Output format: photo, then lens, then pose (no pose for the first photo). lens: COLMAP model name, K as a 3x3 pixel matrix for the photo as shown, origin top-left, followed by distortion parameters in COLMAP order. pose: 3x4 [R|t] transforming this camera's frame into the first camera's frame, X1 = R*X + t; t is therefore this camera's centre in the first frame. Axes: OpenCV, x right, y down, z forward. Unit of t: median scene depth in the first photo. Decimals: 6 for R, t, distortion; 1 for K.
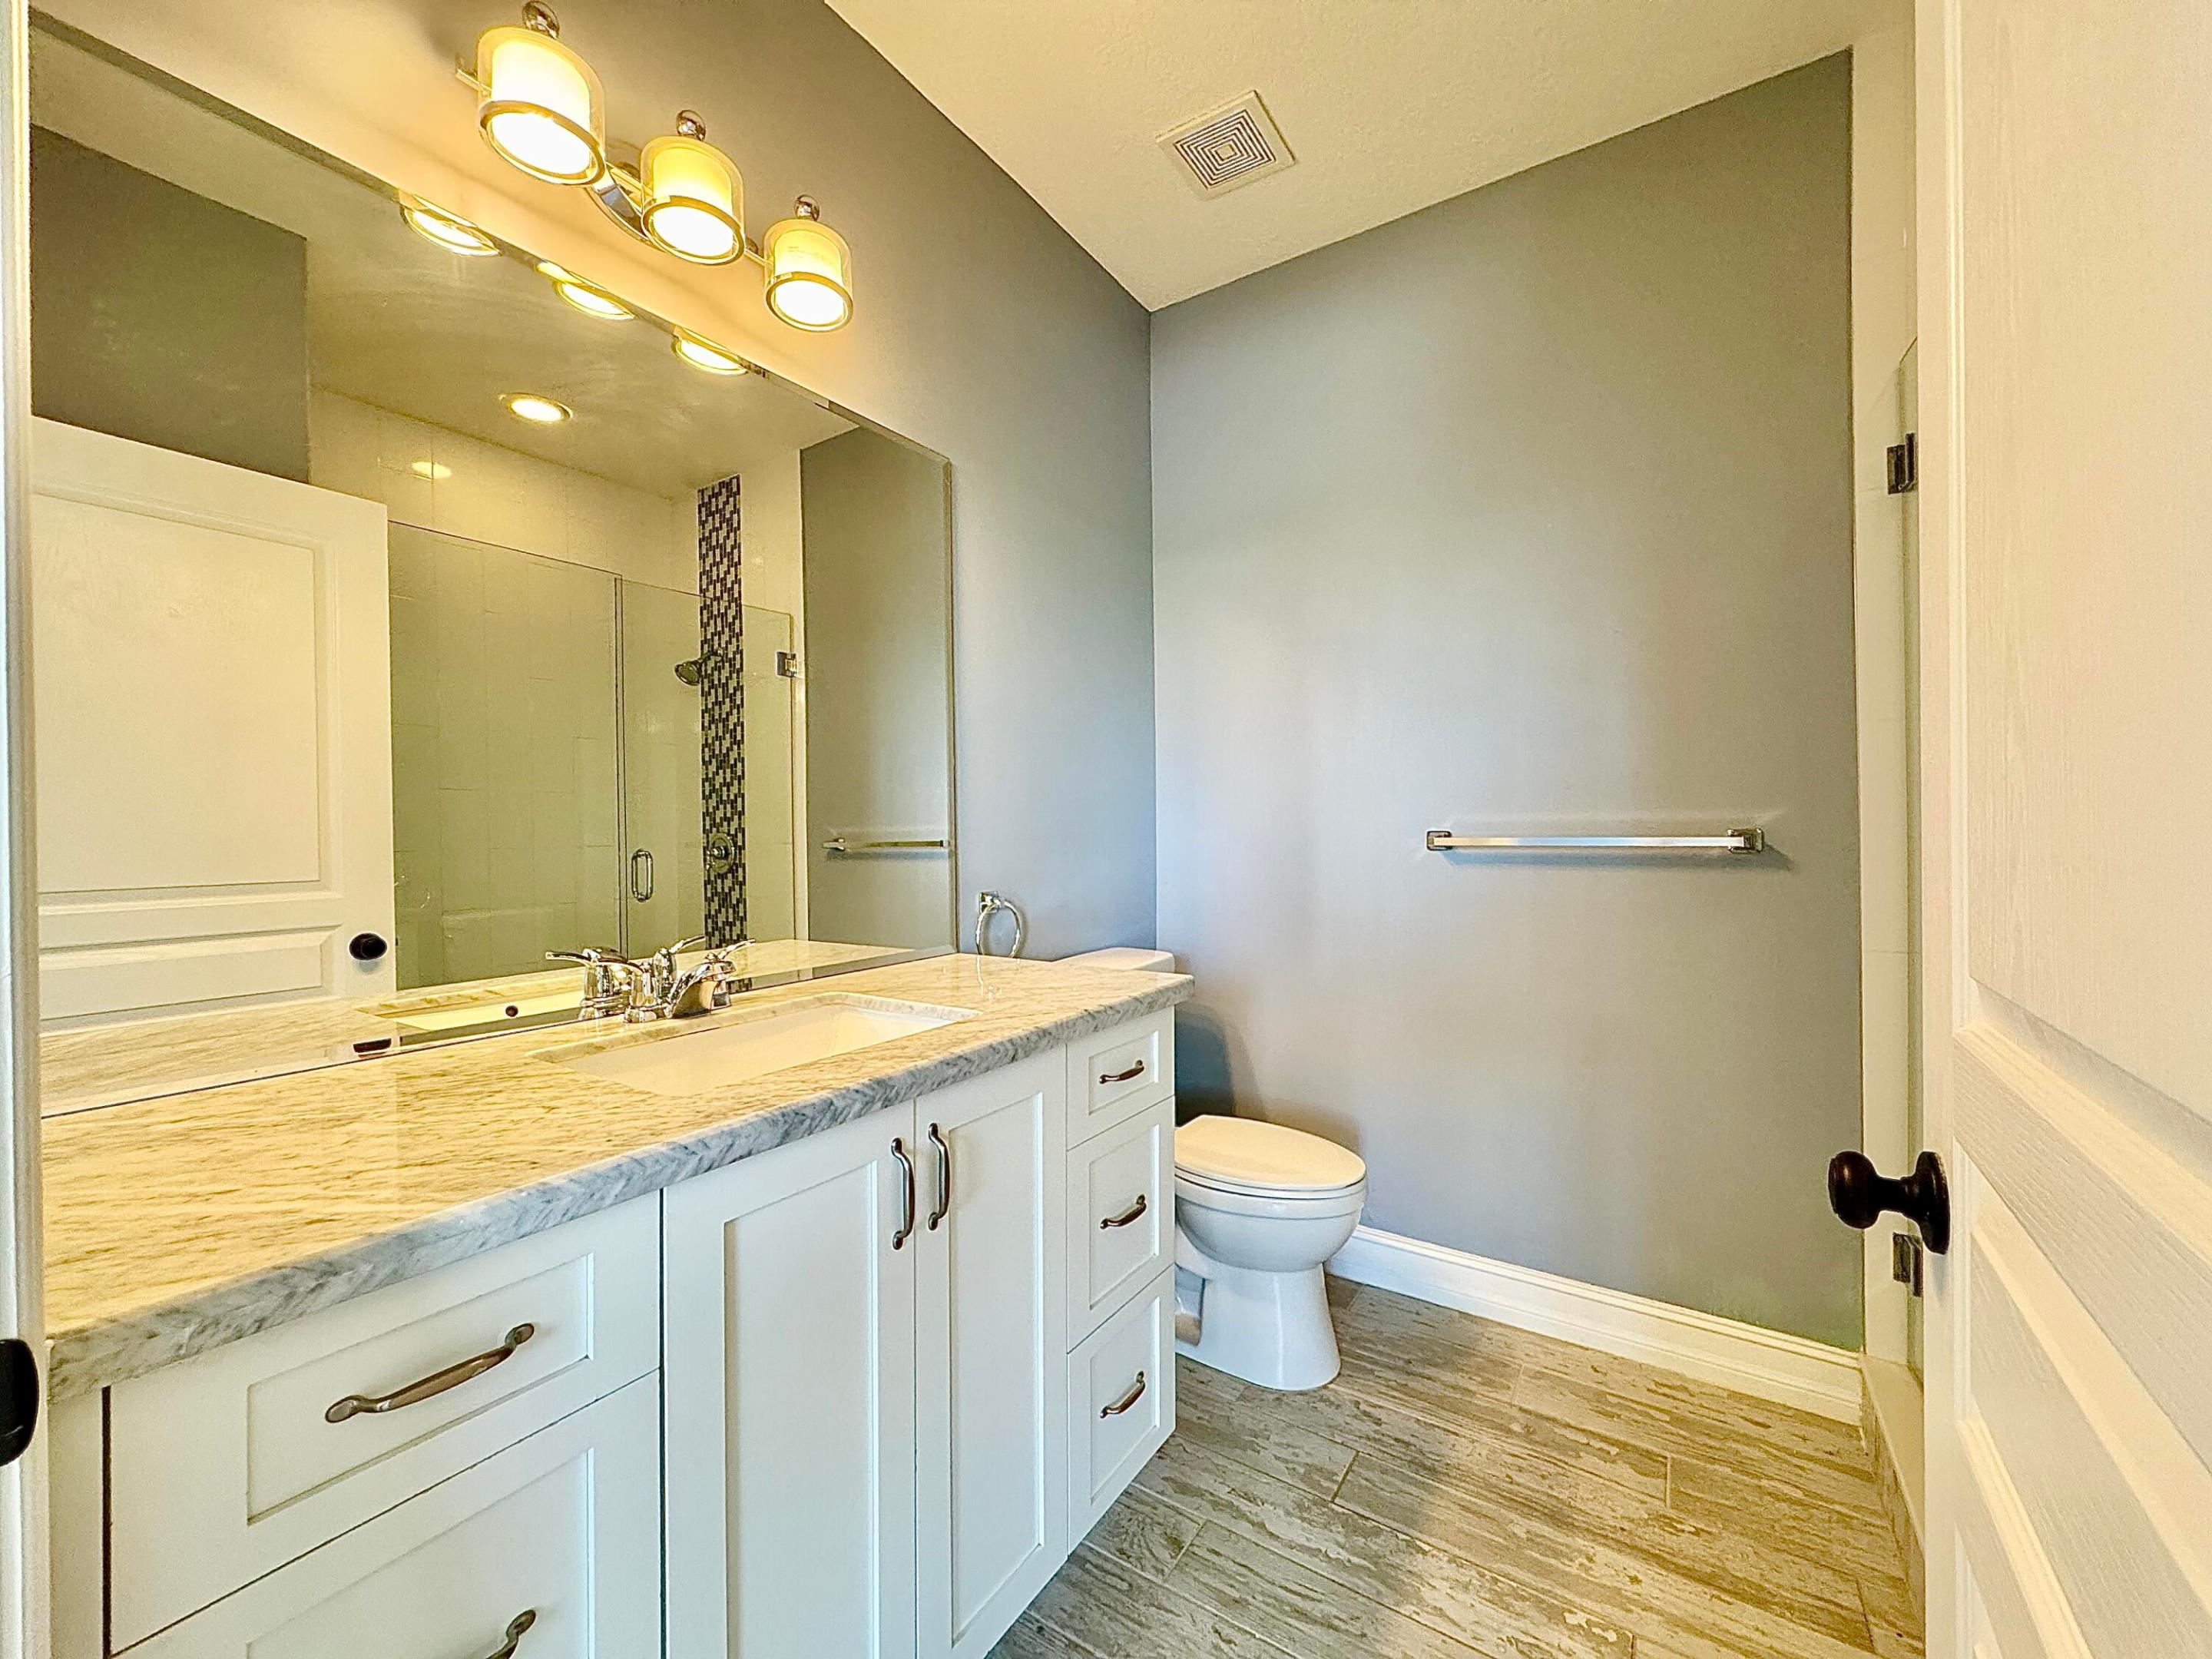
lens RADIAL K [[880.4, 0, 1095.6], [0, 880.4, 834.4], [0, 0, 1]] dist [-0.003547, 0.001030]
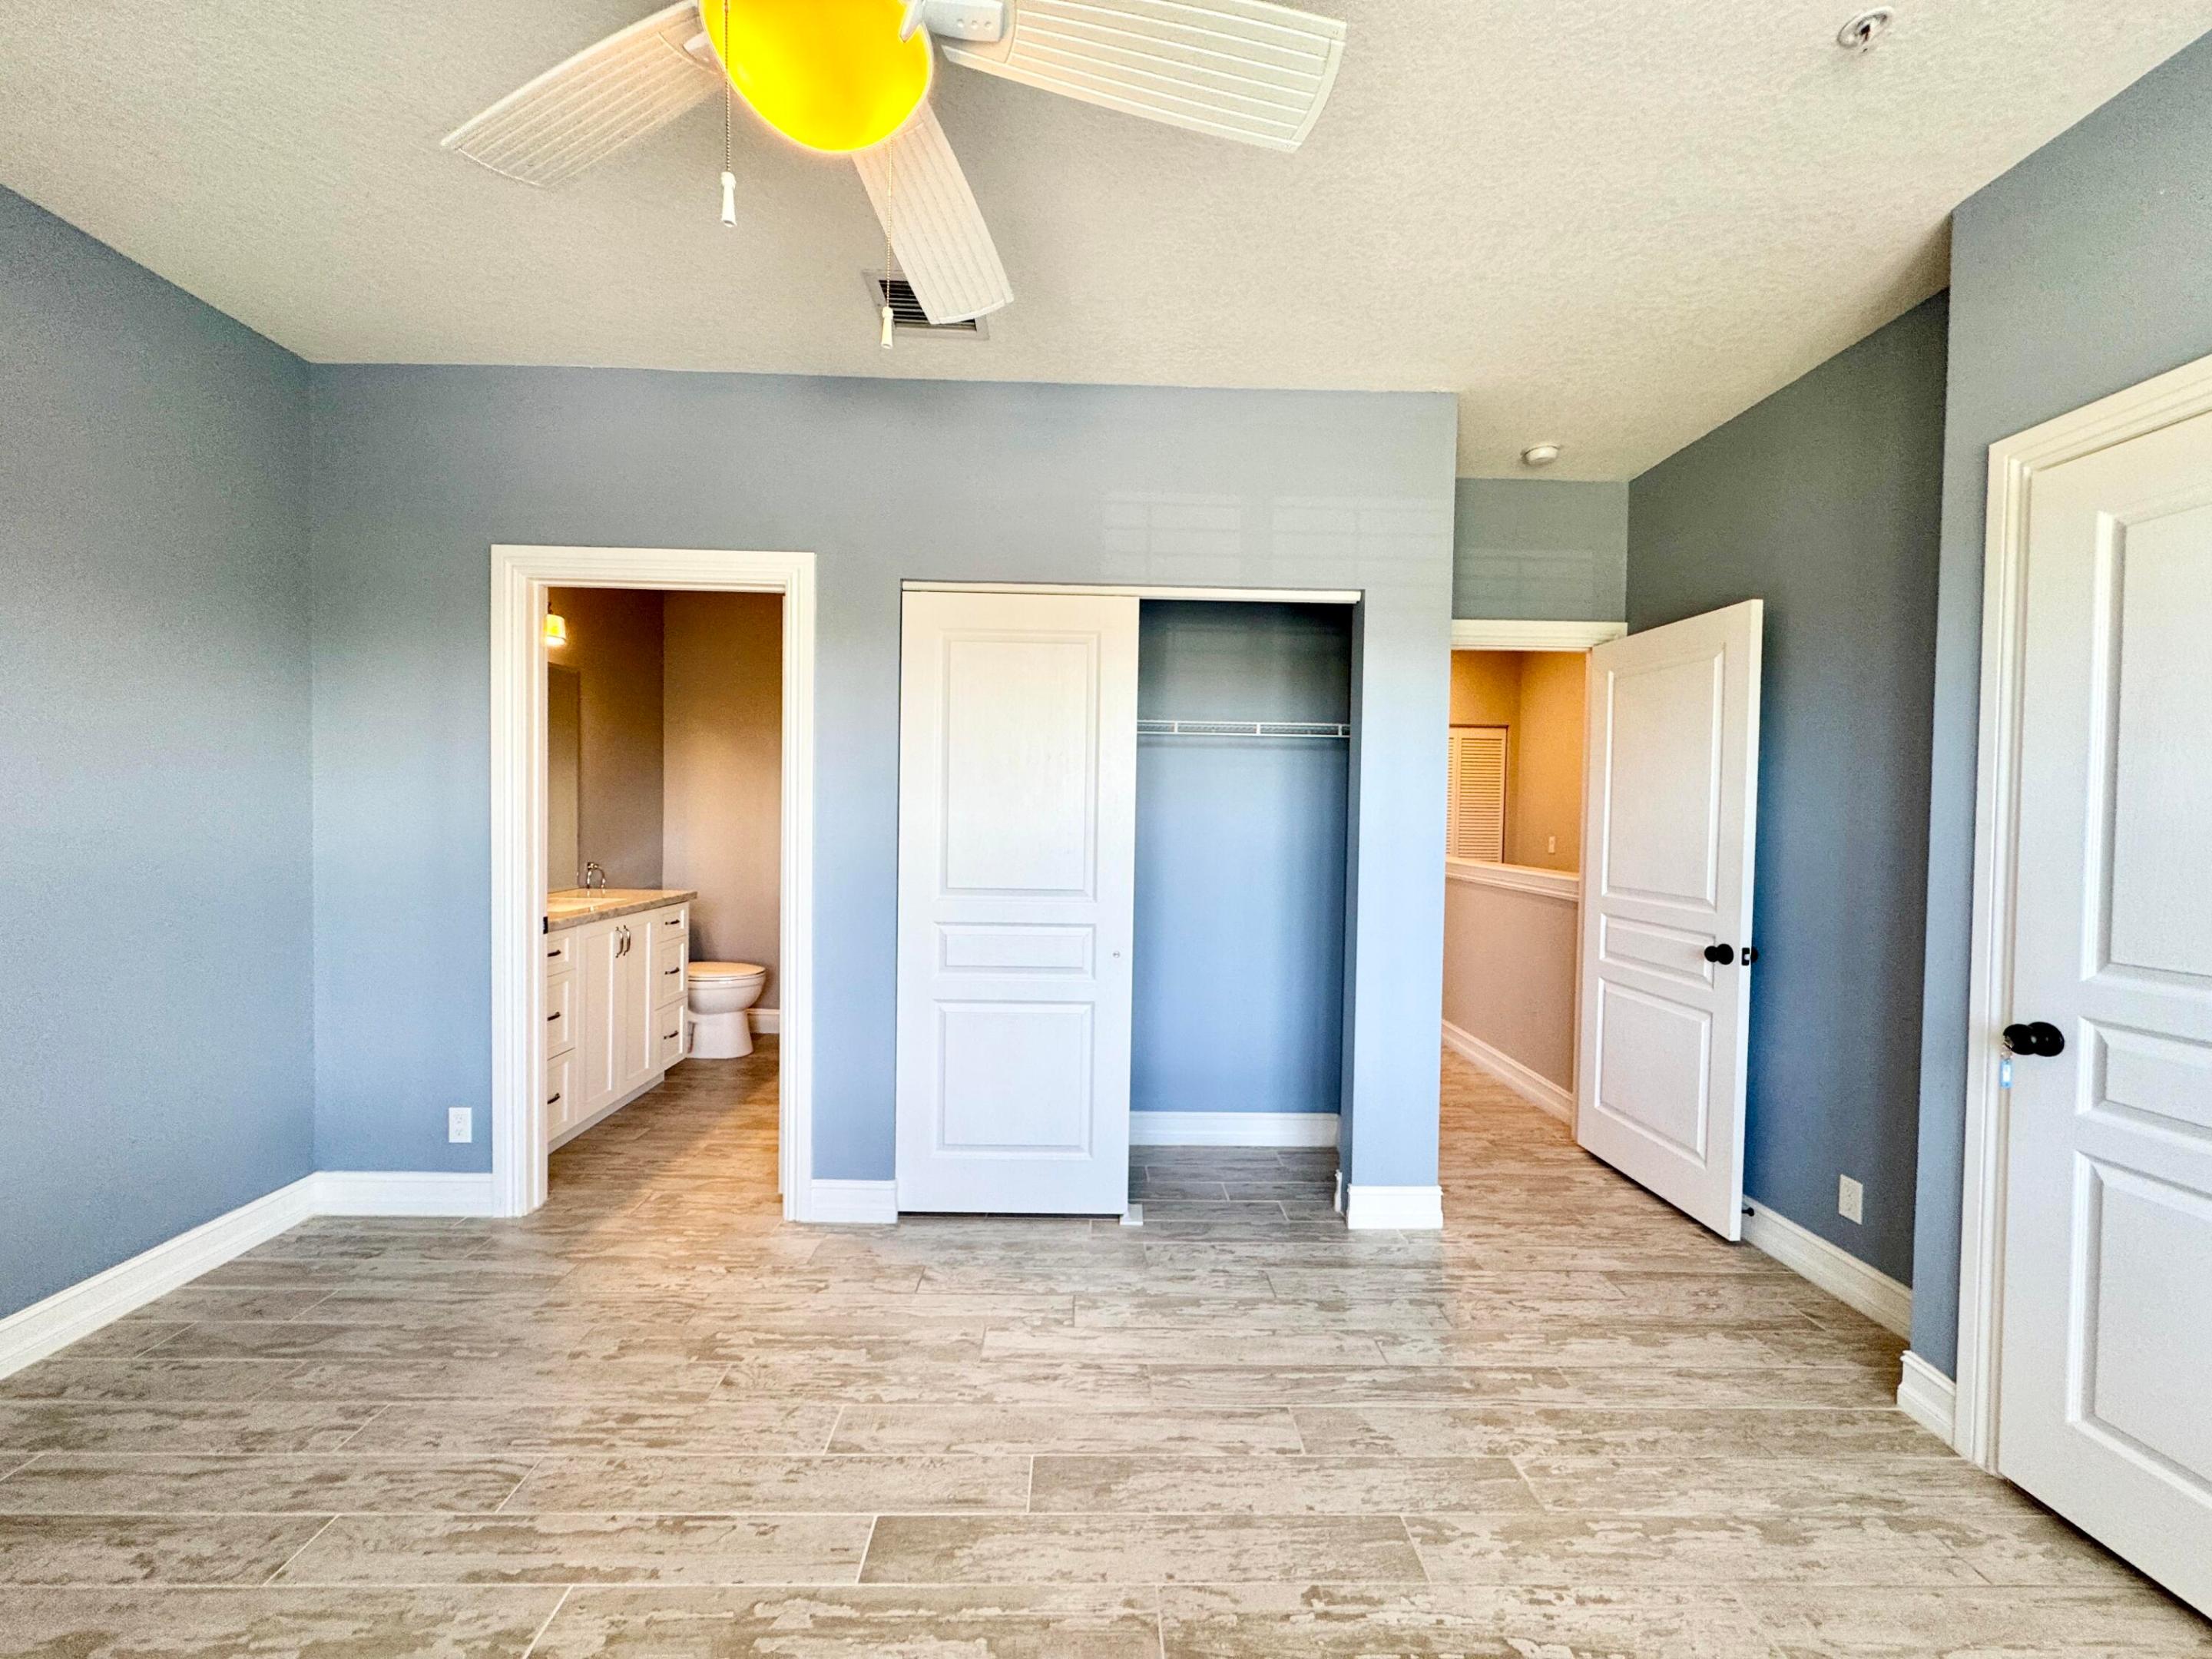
lens RADIAL K [[880.4, 0, 1102.0], [0, 880.4, 830.8], [0, 0, 1]] dist [-0.003547, 0.001030]
pose [[0.830539, 0.003348, 0.556950, -0.324820], [-0.019941, 0.999520, 0.023727, -0.100730], [-0.556603, -0.030812, 0.830207, -1.725212]]
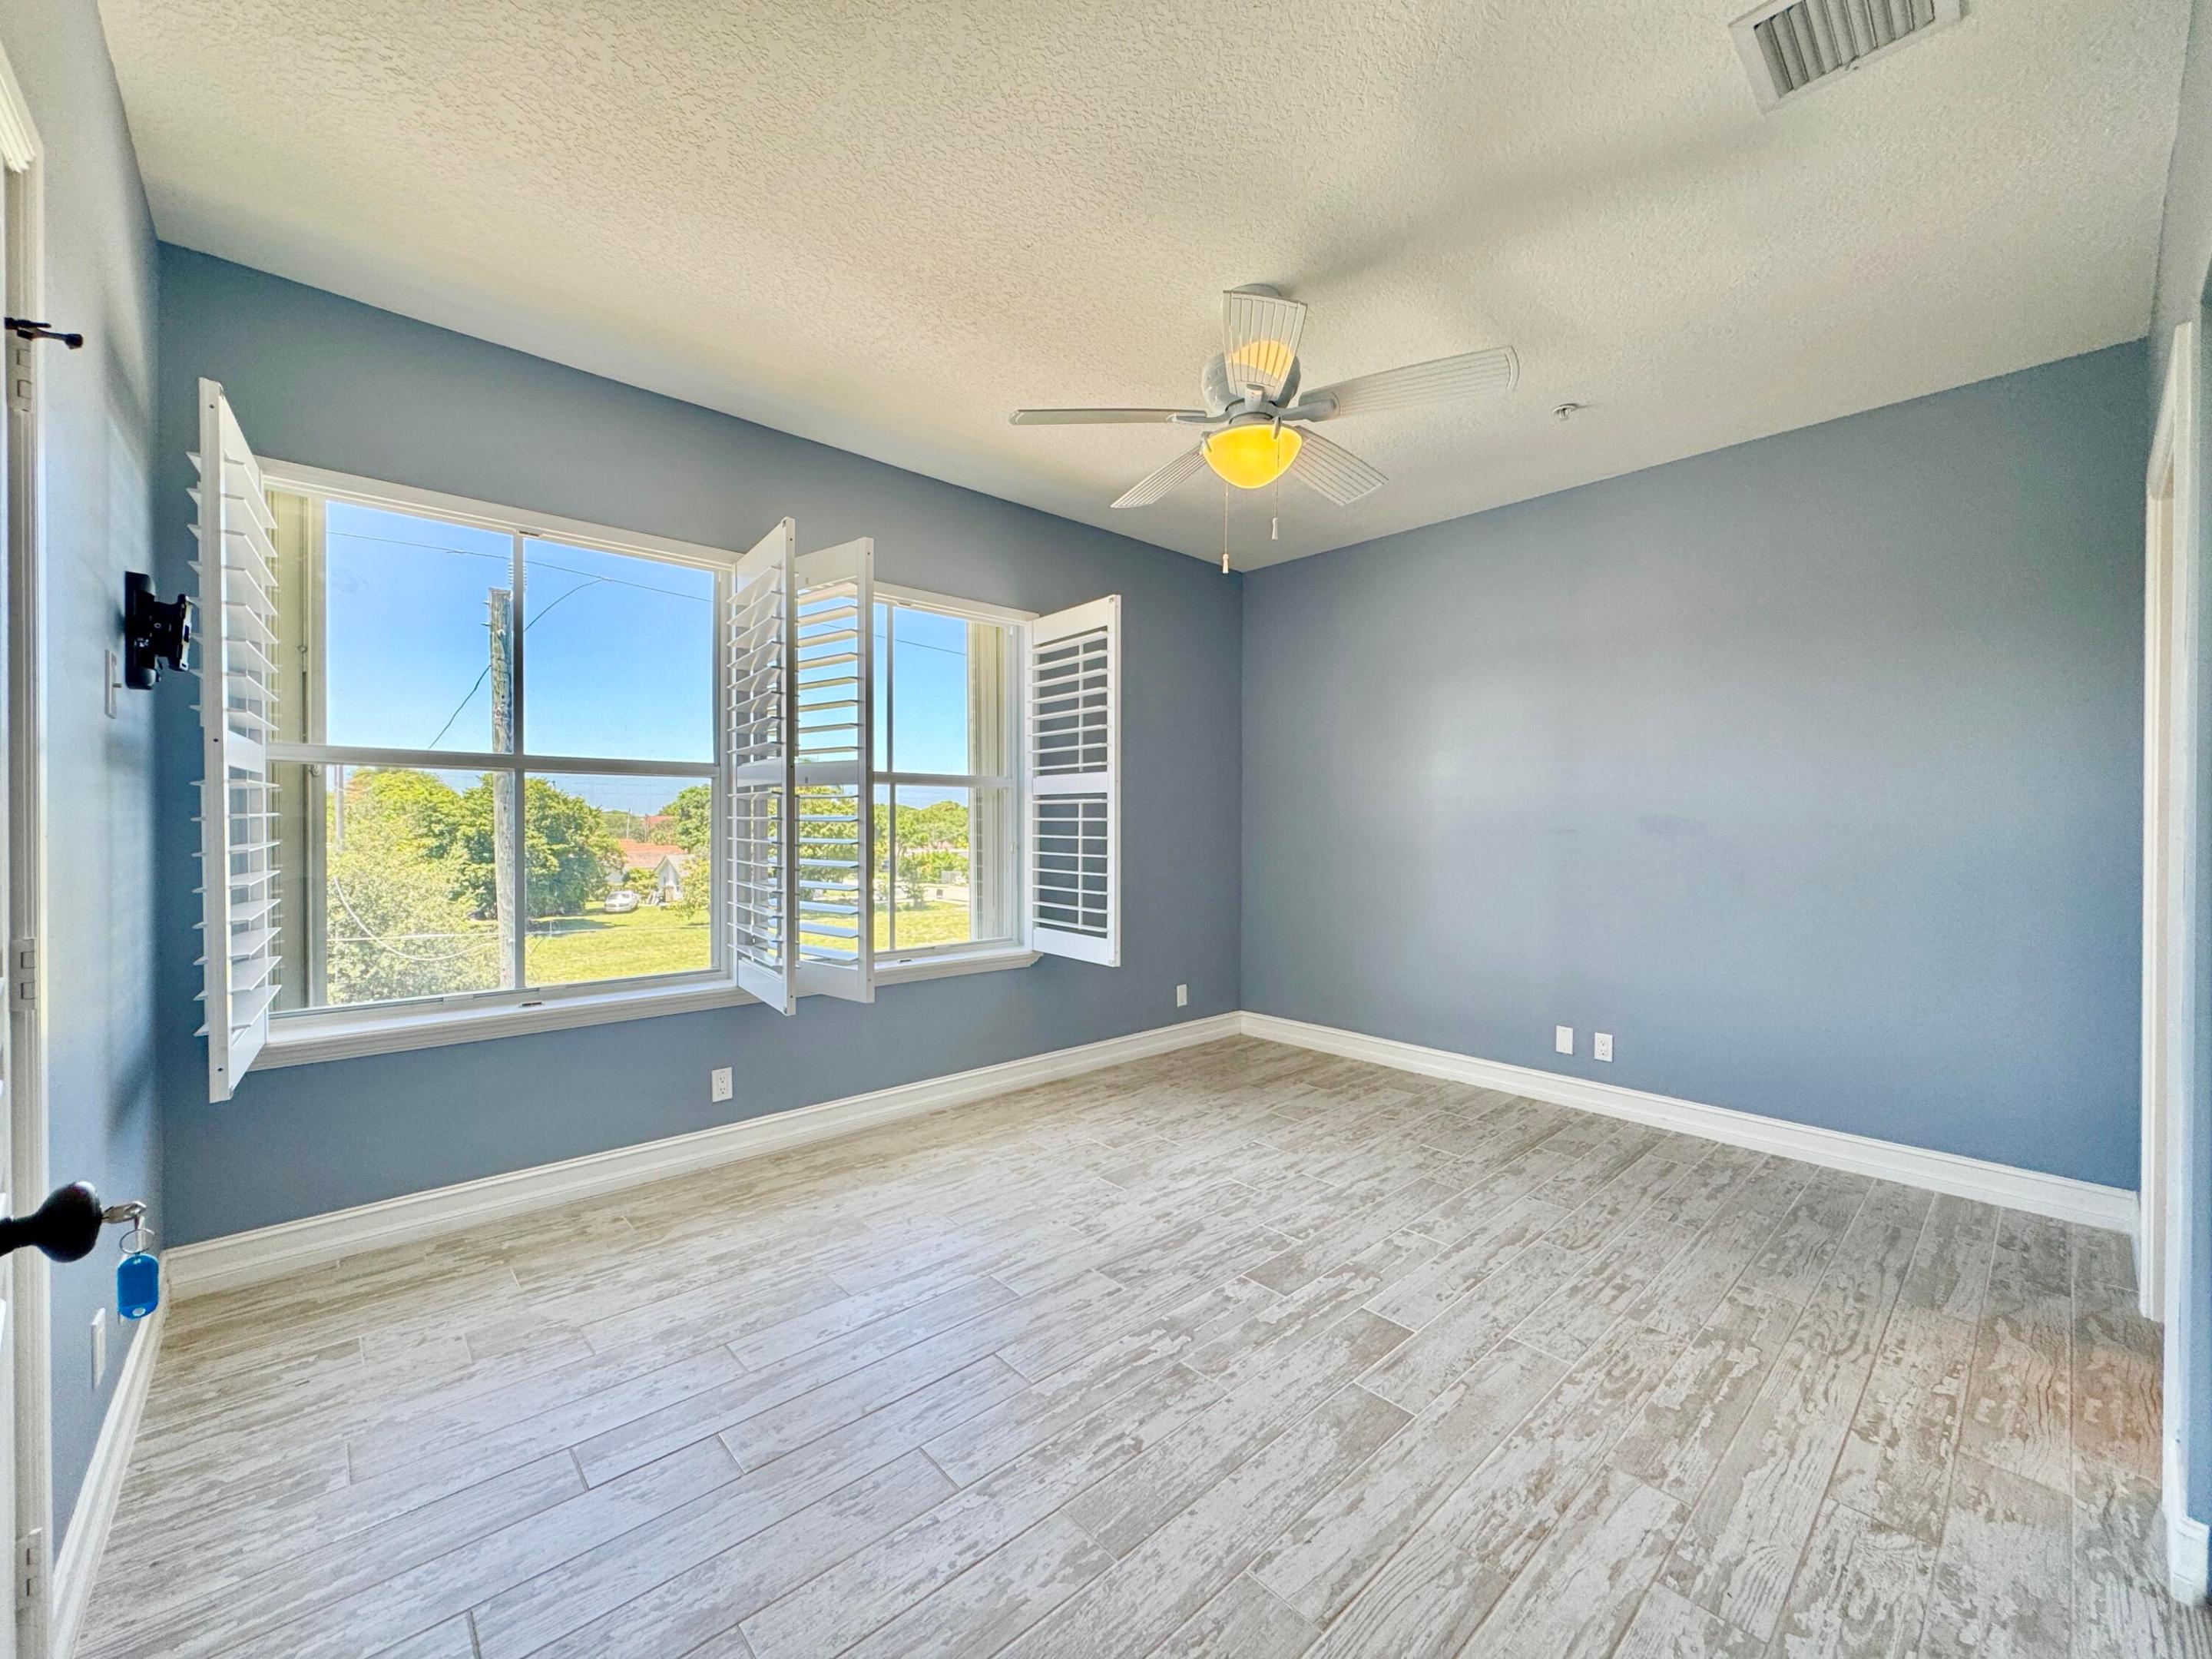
lens RADIAL K [[880.4, 0, 1101.8], [0, 880.4, 832.1], [0, 0, 1]] dist [-0.003547, 0.001030]
pose [[-0.261270, 0.010917, -0.965204, 1.261873], [-0.000166, 0.999936, 0.011355, -0.044574], [0.965266, 0.003127, -0.261251, -0.944342]]
